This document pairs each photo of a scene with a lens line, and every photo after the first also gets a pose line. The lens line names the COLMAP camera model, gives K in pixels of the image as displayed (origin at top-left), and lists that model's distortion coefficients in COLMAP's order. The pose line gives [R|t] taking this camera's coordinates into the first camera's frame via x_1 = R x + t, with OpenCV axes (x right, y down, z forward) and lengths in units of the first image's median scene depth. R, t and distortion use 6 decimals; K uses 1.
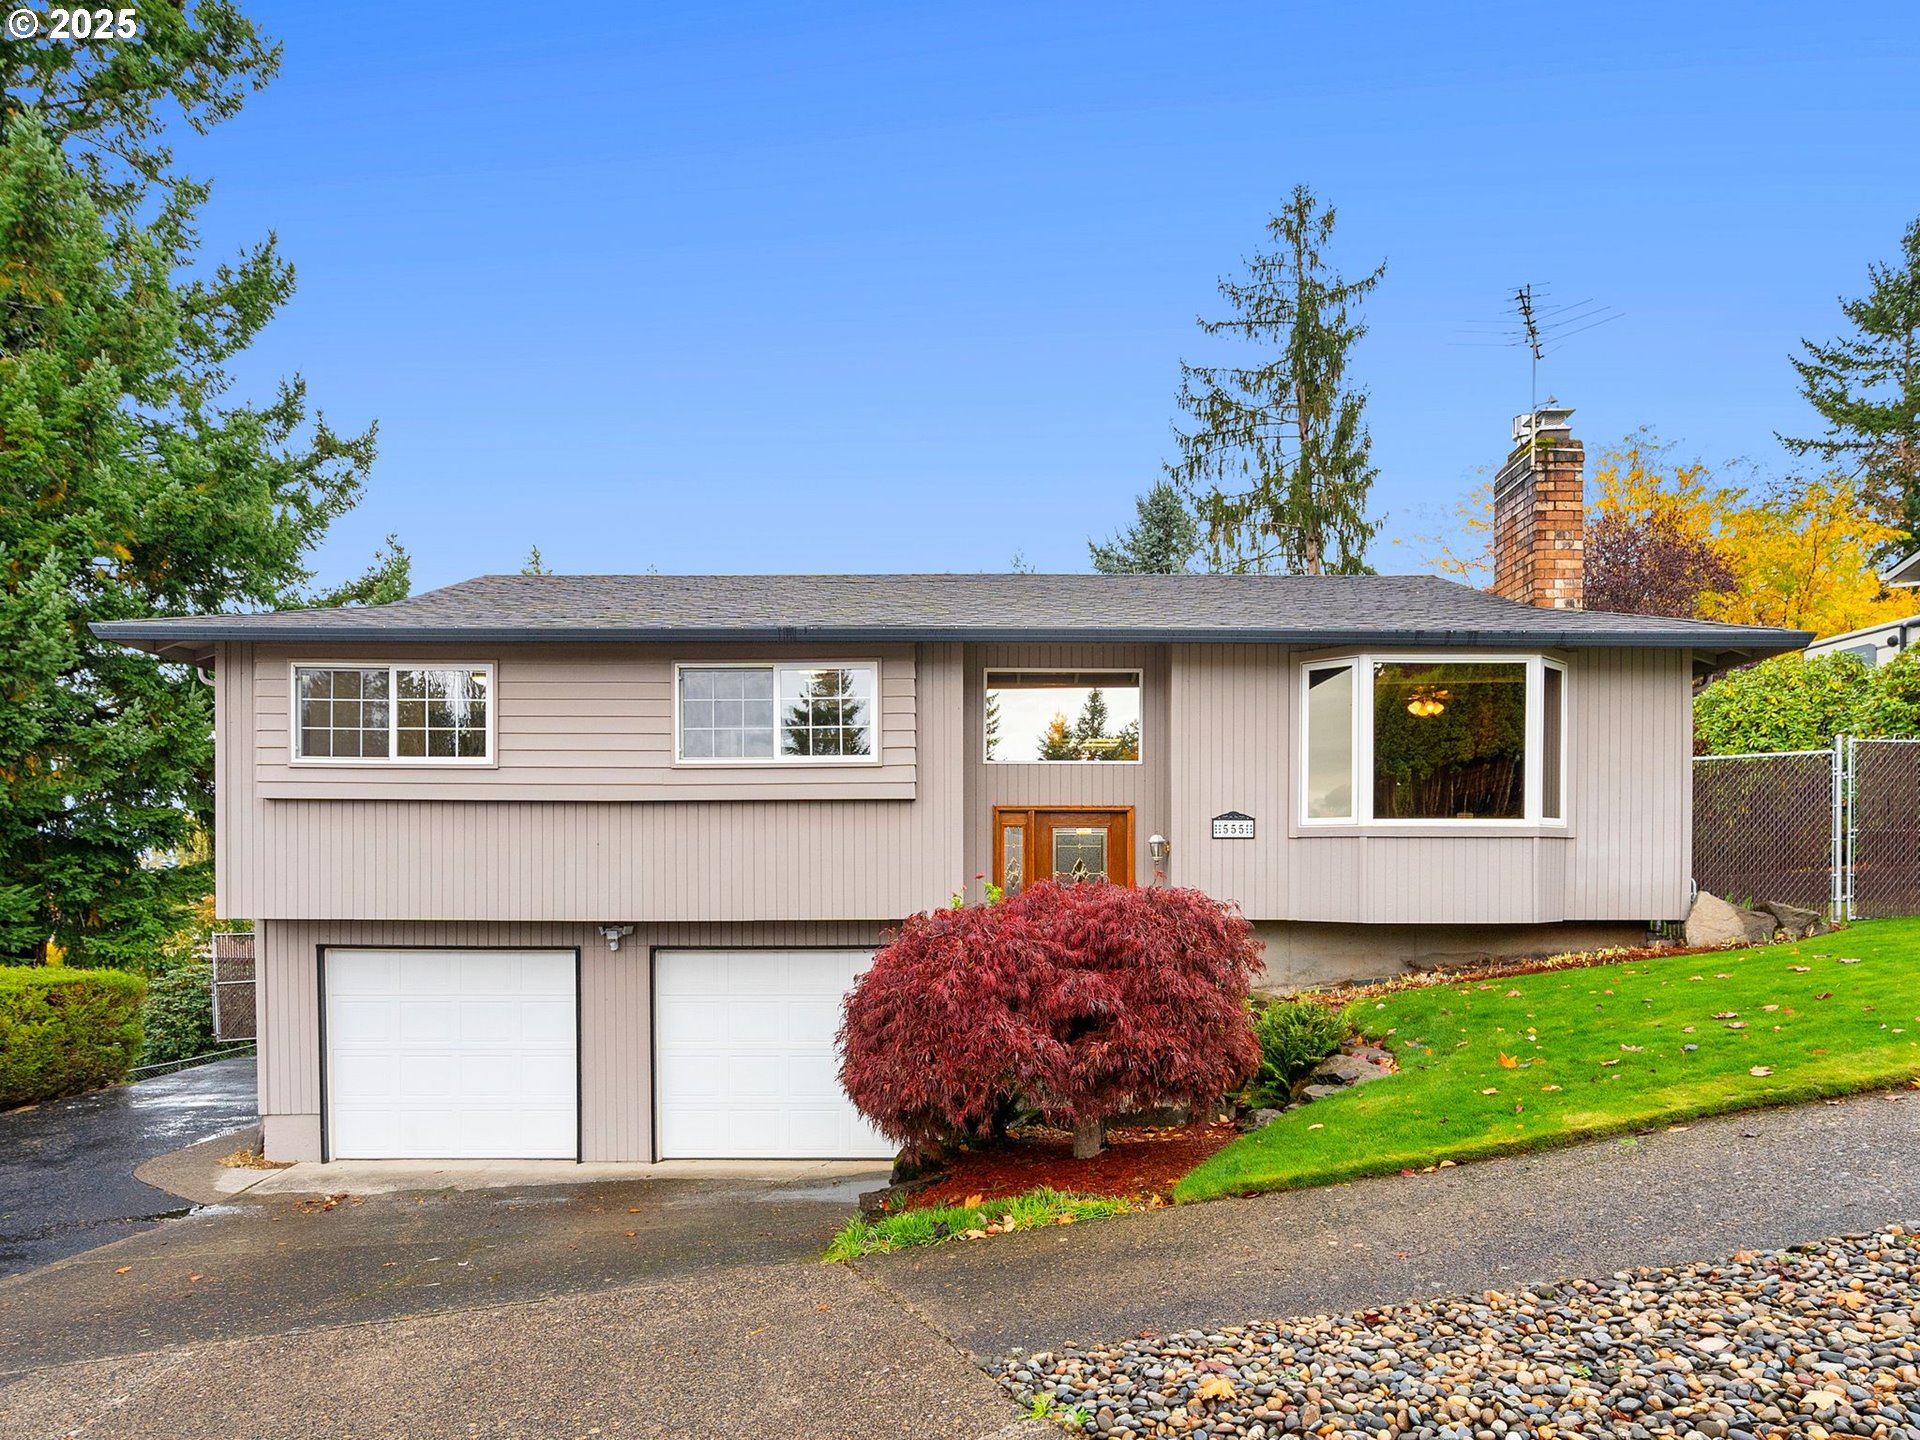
lens RADIAL K [[1195.7, 0, 957.5], [0, 1195.7, 925.0], [0, 0, 1]] dist [-0.029669, 0.025967]
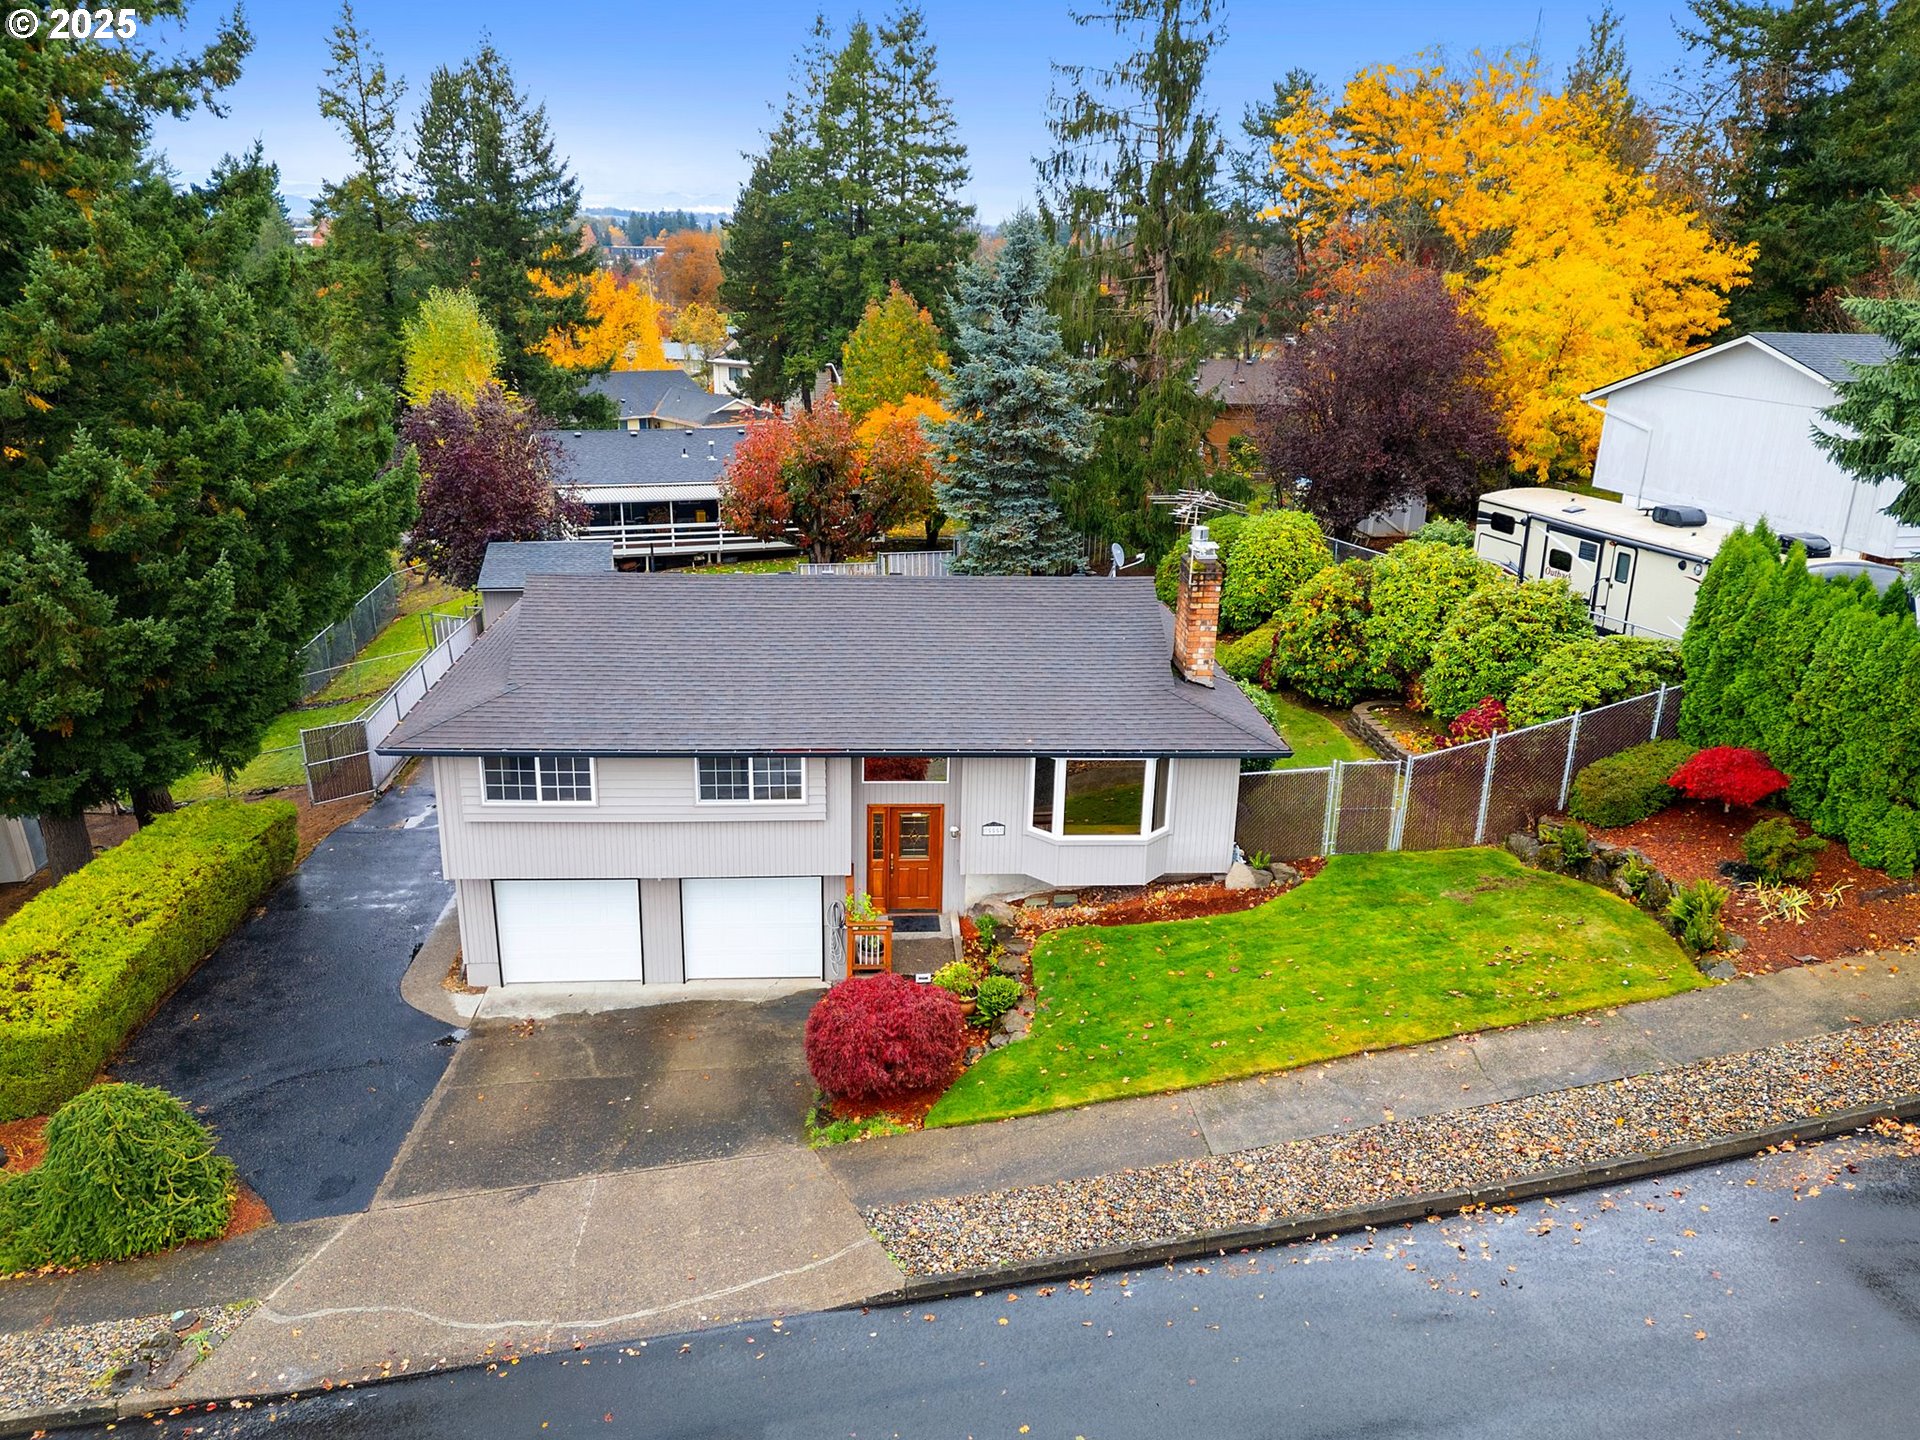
lens RADIAL K [[1315.1, 0, 896.7], [0, 1315.1, 714.8], [0, 0, 1]] dist [0.049417, -0.002087]
pose [[0.998922, -0.006420, 0.045966, -0.016074], [-0.006783, 0.959556, 0.281436, -0.833076], [-0.045914, -0.281445, 0.958478, -0.928321]]
